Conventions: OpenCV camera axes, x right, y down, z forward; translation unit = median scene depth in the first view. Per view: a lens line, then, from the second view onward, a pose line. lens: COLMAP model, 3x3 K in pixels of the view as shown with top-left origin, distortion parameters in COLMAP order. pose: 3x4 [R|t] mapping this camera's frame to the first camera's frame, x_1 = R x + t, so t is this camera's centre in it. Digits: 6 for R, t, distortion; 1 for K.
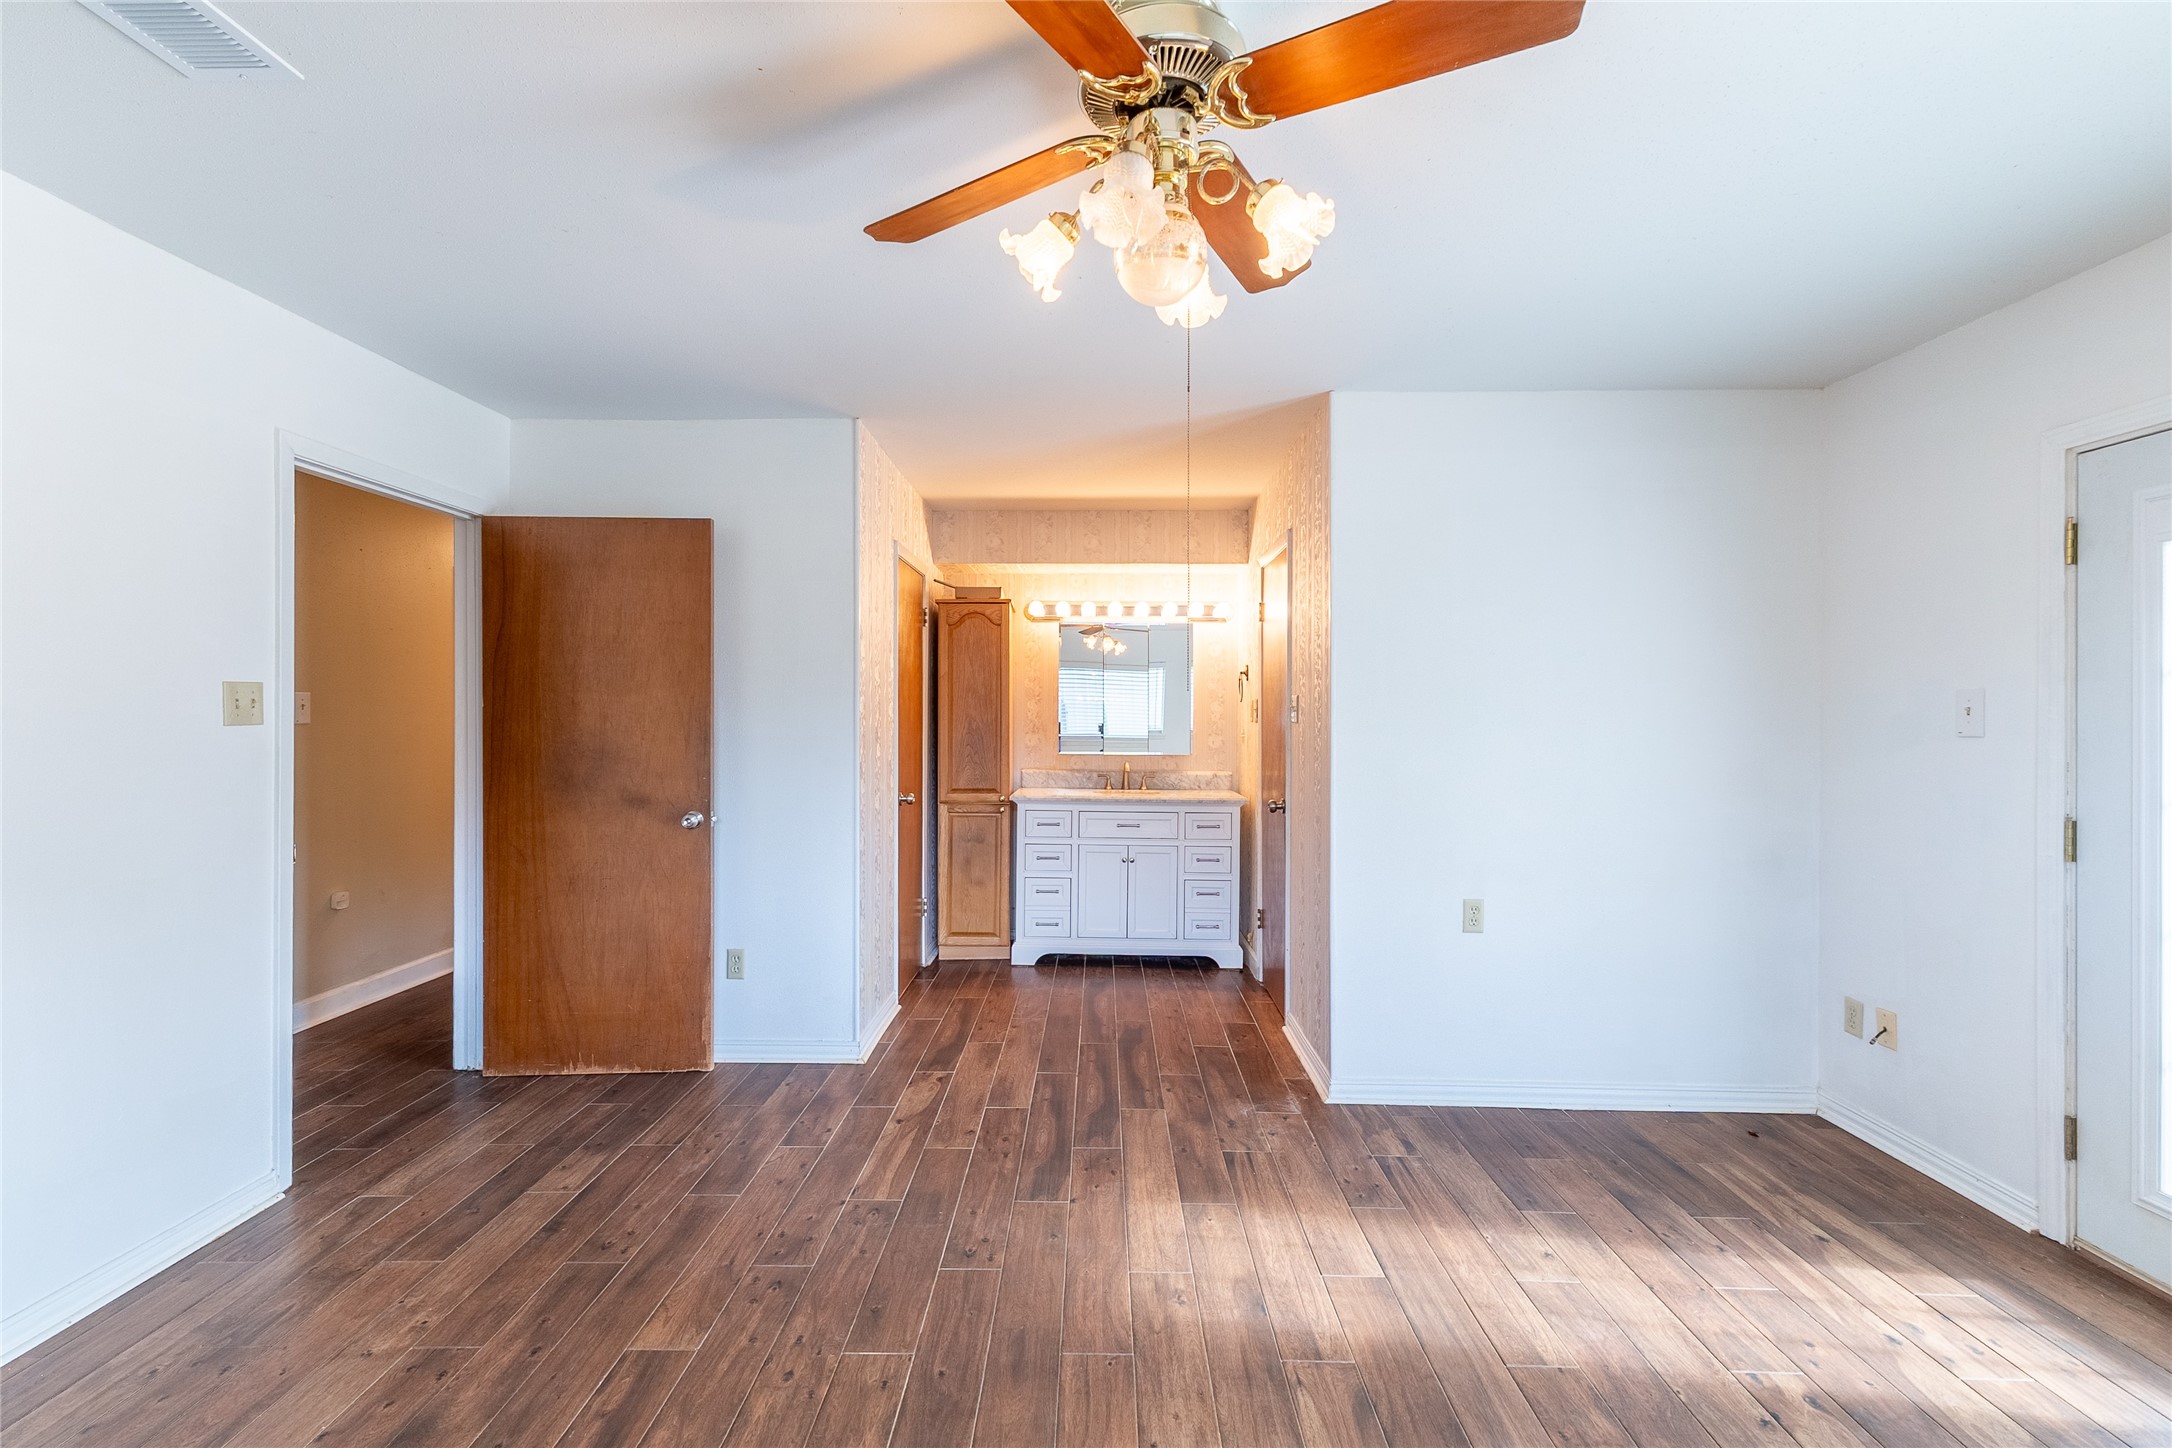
lens RADIAL K [[935.8, 0, 1060.8], [0, 935.8, 719.4], [0, 0, 1]] dist [0.000473, 0.003338]
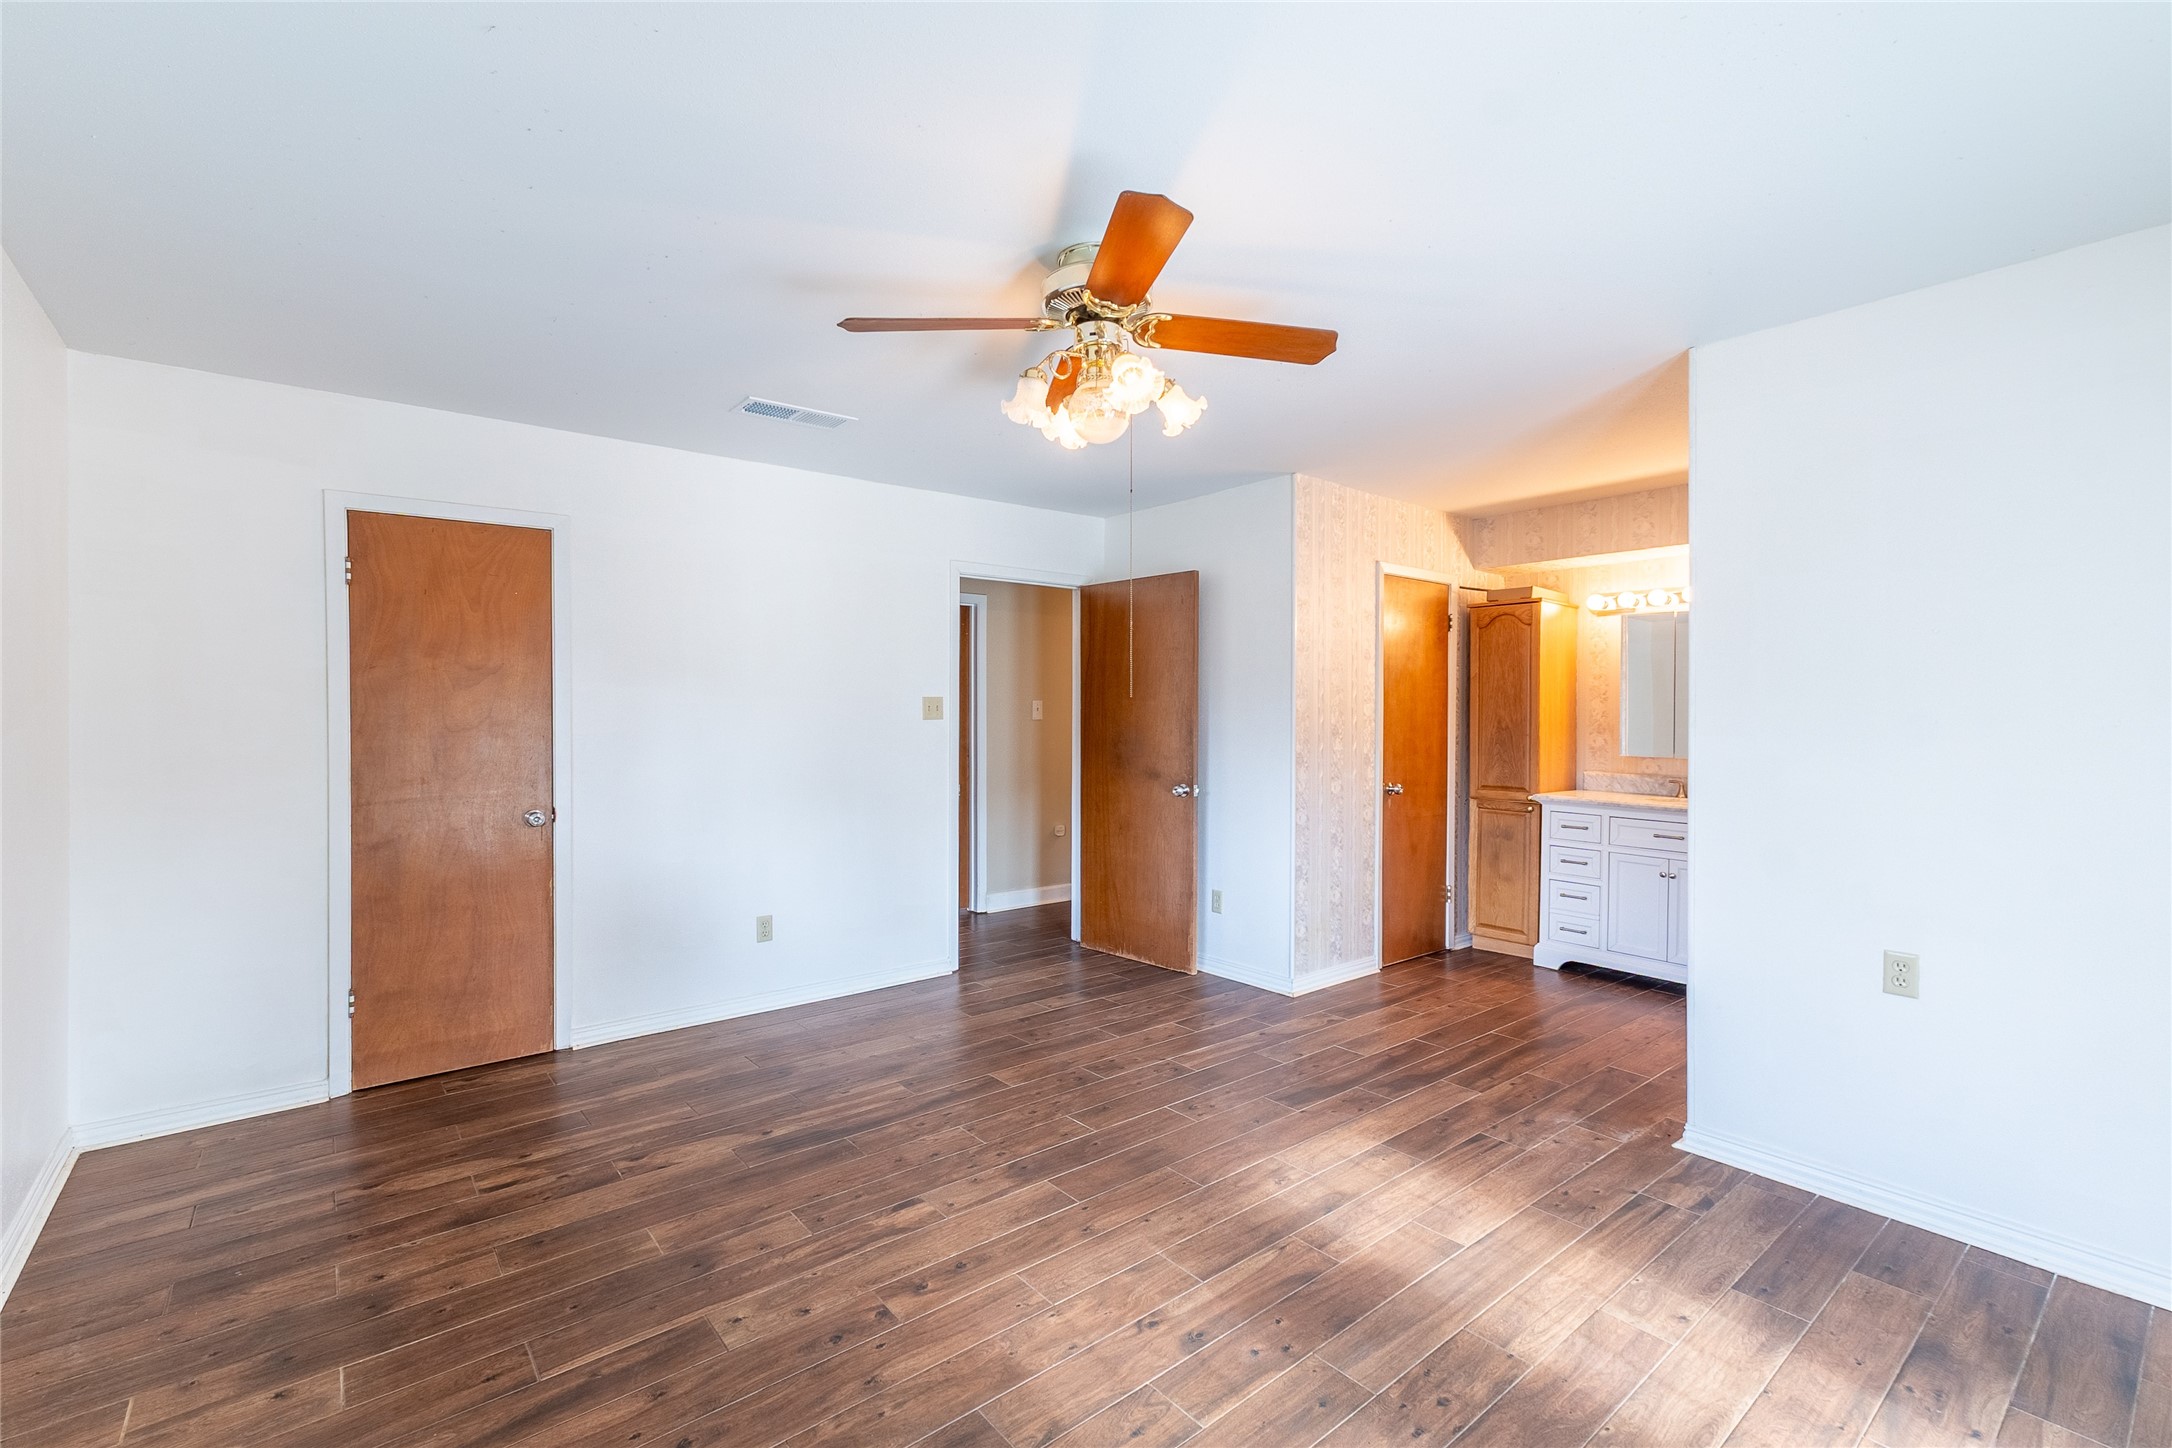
lens RADIAL K [[922.5, 0, 1099.5], [0, 922.5, 720.3], [0, 0, 1]] dist [0.001823, 0.000580]
pose [[0.667993, 0.004470, -0.744154, 0.602409], [-0.003209, 0.999990, 0.003127, -0.000010], [0.744161, 0.000299, 0.668000, -0.002300]]
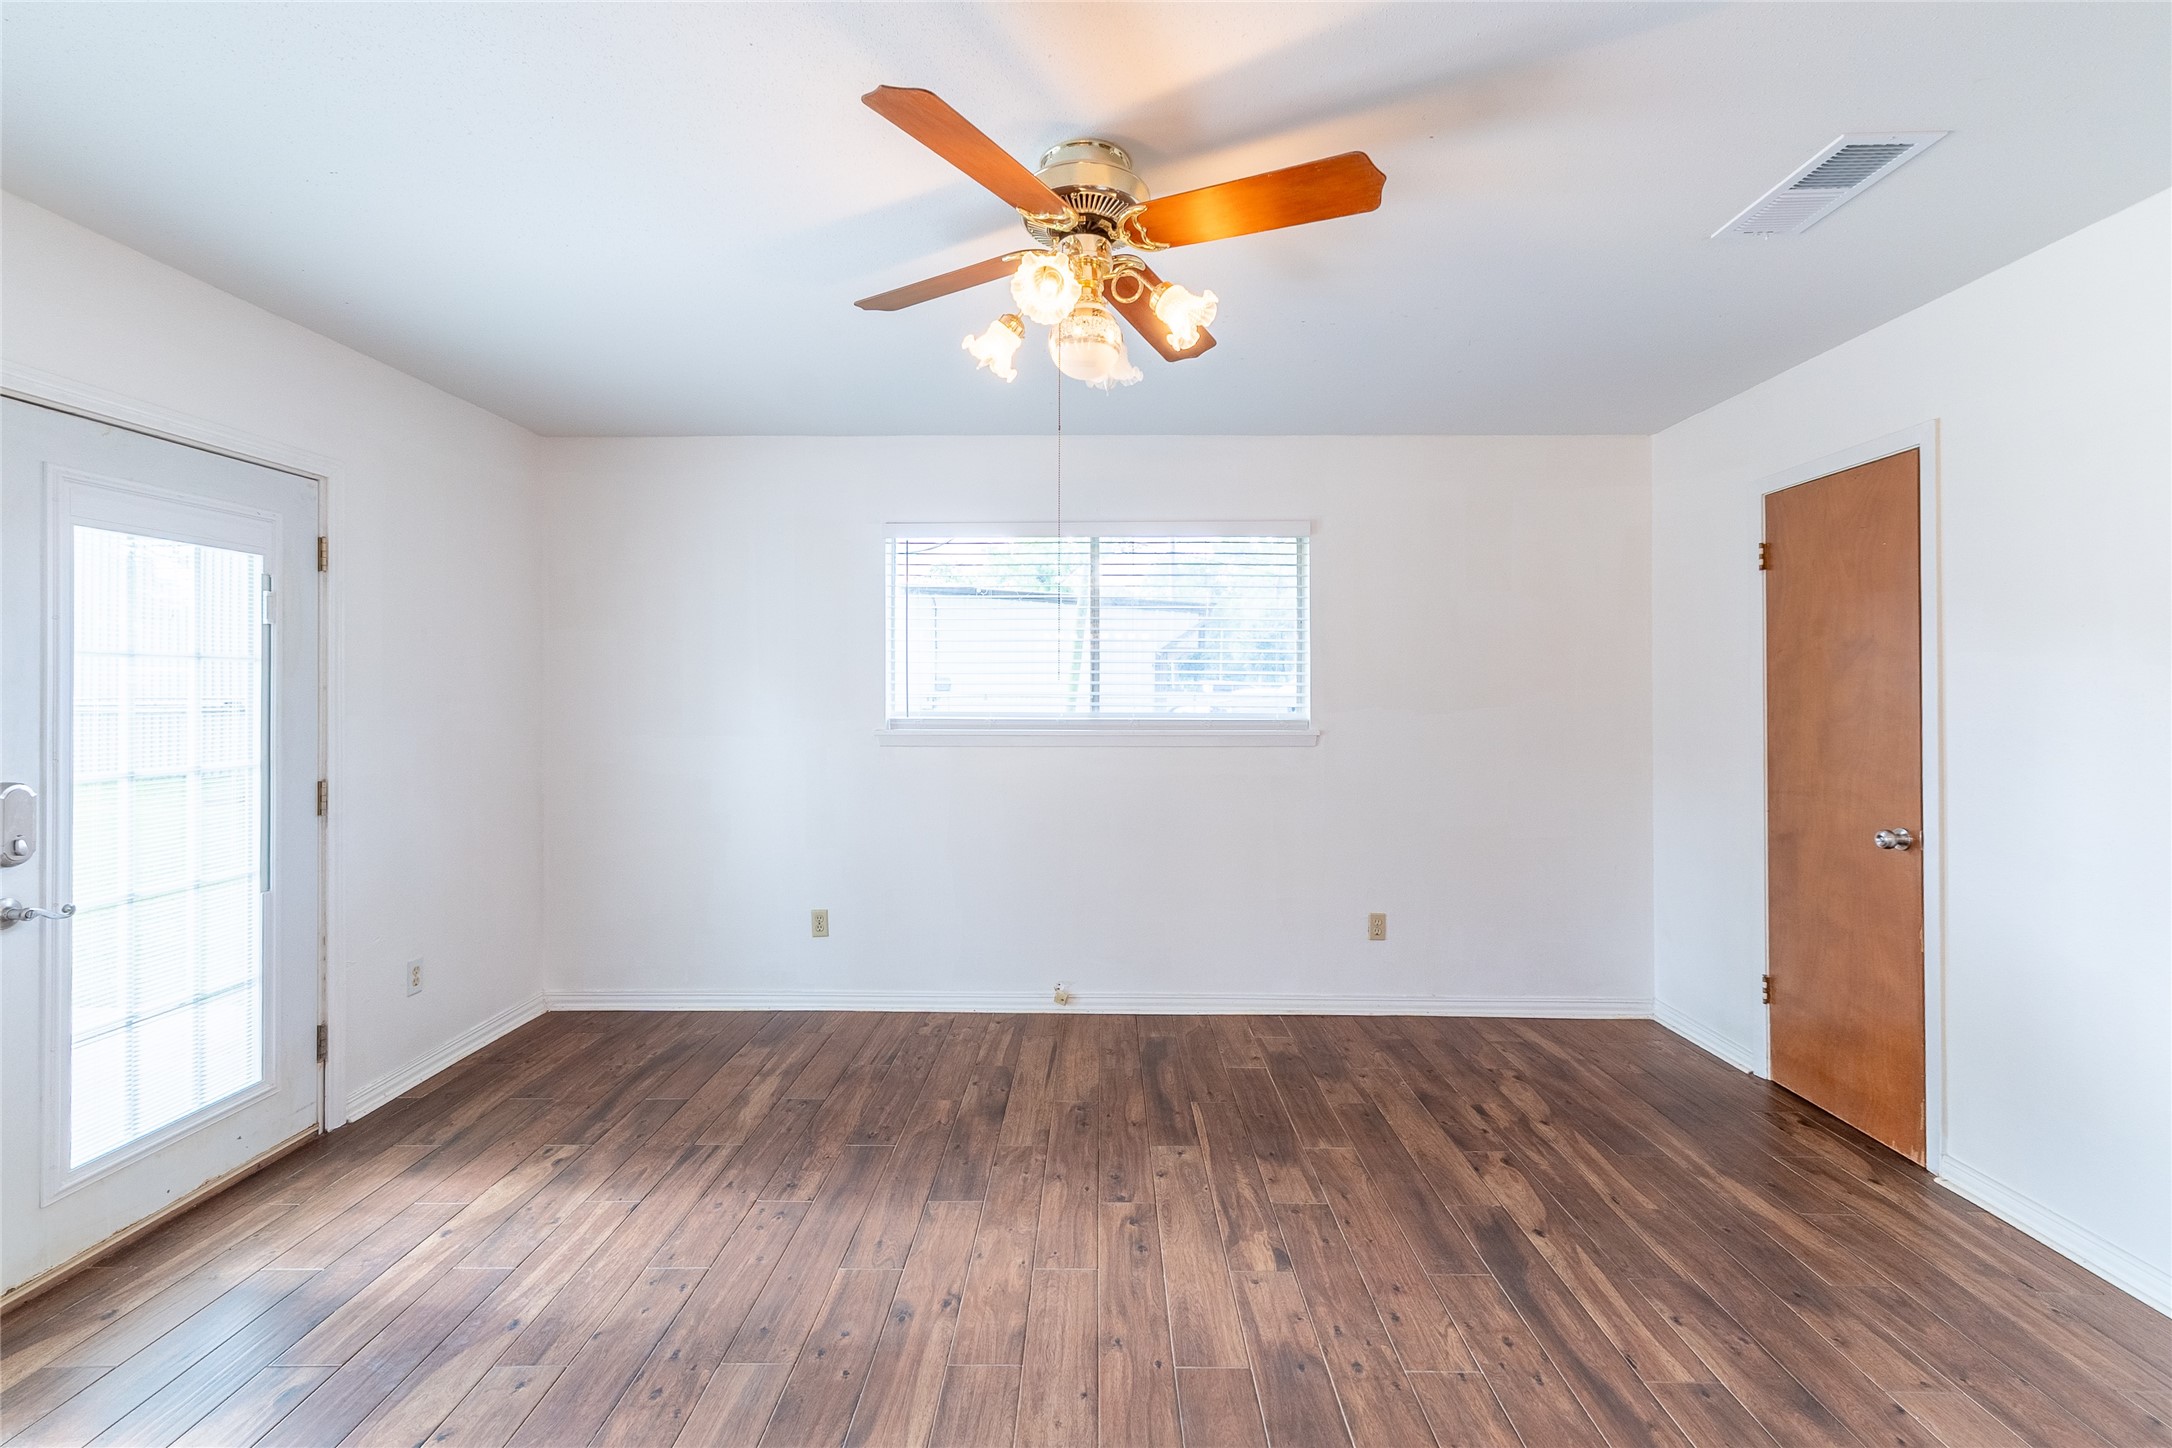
lens RADIAL K [[957.1, 0, 1041.8], [0, 957.1, 686.3], [0, 0, 1]] dist [0.000511, 0.000245]
pose [[-0.999905, -0.002715, 0.013516, 0.073155], [-0.002745, 0.999994, -0.002161, -0.010179], [-0.013510, -0.002198, -0.999906, 1.132999]]
